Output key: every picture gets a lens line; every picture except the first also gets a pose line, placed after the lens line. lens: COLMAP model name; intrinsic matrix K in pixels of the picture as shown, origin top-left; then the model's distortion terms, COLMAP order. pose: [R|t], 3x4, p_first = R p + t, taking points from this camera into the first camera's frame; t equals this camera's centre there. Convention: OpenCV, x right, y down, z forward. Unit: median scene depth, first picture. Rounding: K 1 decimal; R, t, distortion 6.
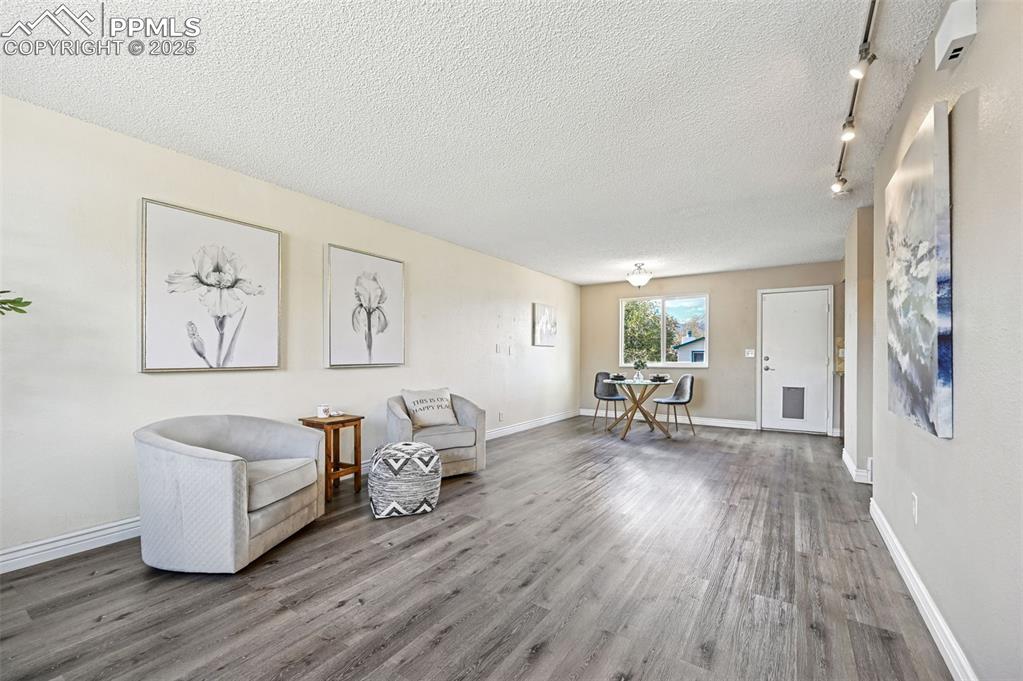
lens RADIAL K [[406.3, 0, 528.9], [0, 406.3, 360.3], [0, 0, 1]] dist [-0.002466, 0.000166]
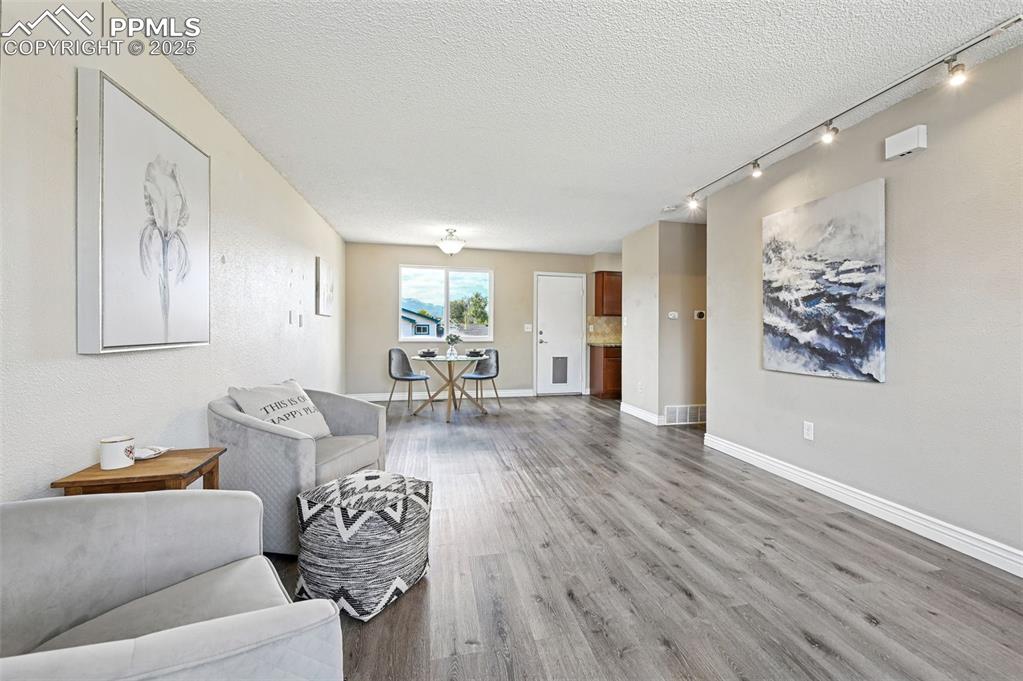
lens RADIAL K [[423.6, 0, 531.5], [0, 423.6, 334.2], [0, 0, 1]] dist [-0.000233, -0.000003]
pose [[0.693006, -0.000861, 0.720931, -0.303754], [-0.000106, 0.999999, 0.001295, -0.001648], [-0.720931, -0.000974, 0.693006, 0.209340]]
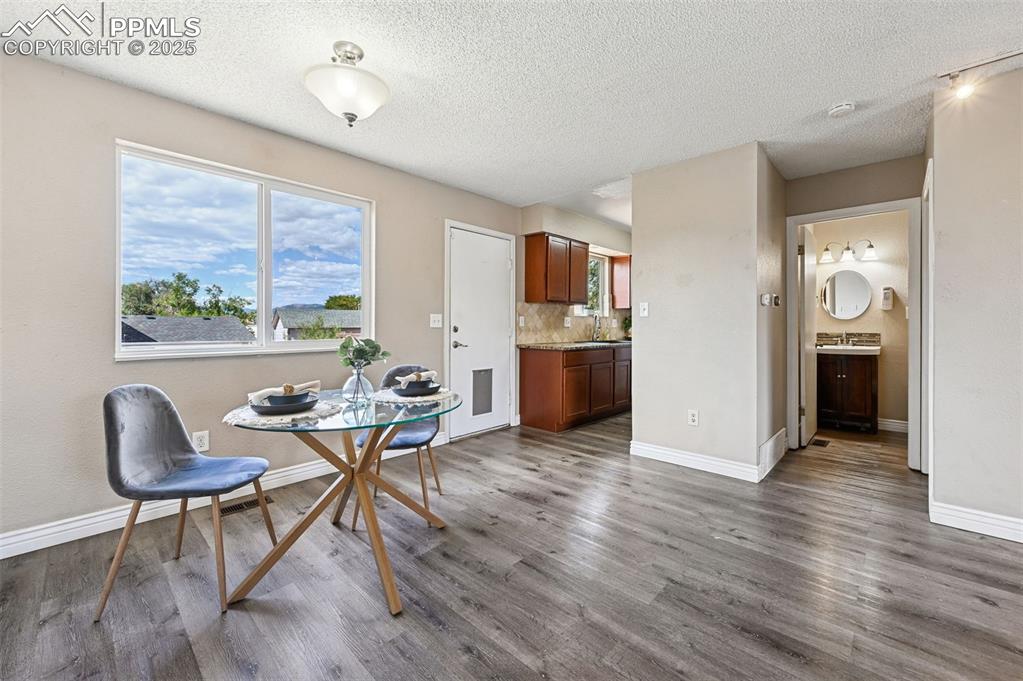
lens RADIAL K [[406.3, 0, 525.1], [0, 406.3, 326.9], [0, 0, 1]] dist [-0.002466, 0.000166]
pose [[0.165777, -0.004382, 0.986154, -0.032700], [0.009554, 0.999950, 0.002837, -0.009265], [-0.986117, 0.008952, 0.165810, 0.830604]]
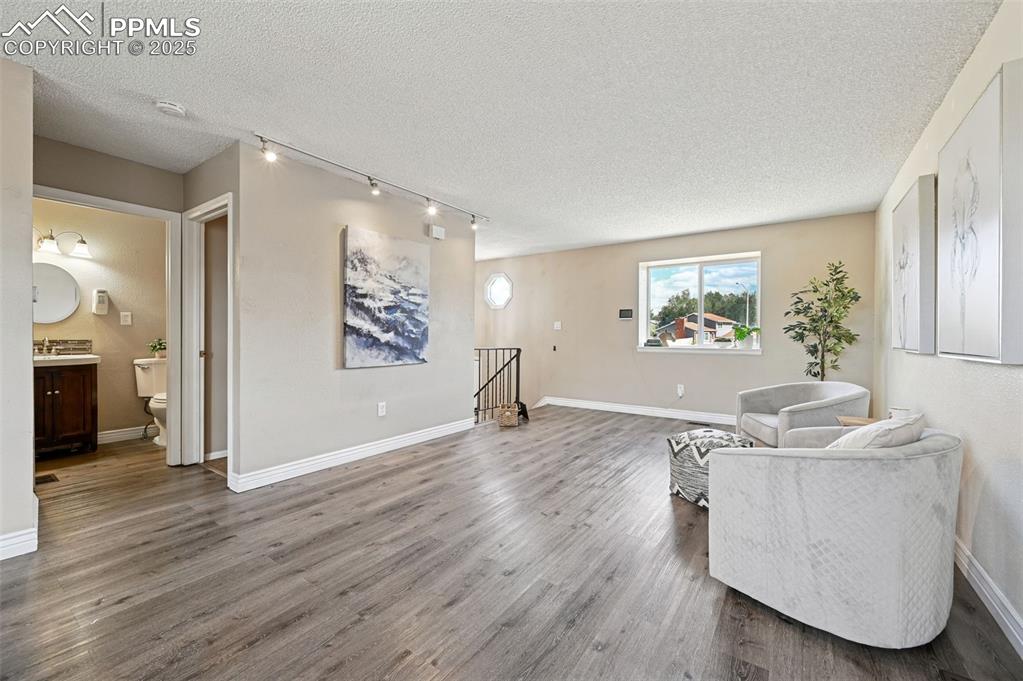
lens RADIAL K [[406.3, 0, 534.2], [0, 406.3, 335.7], [0, 0, 1]] dist [-0.002466, 0.000166]
pose [[-0.999965, -0.007238, 0.004203, 0.062933], [-0.007196, 0.999926, 0.009813, -0.008082], [-0.004274, 0.009782, -0.999943, 0.974933]]
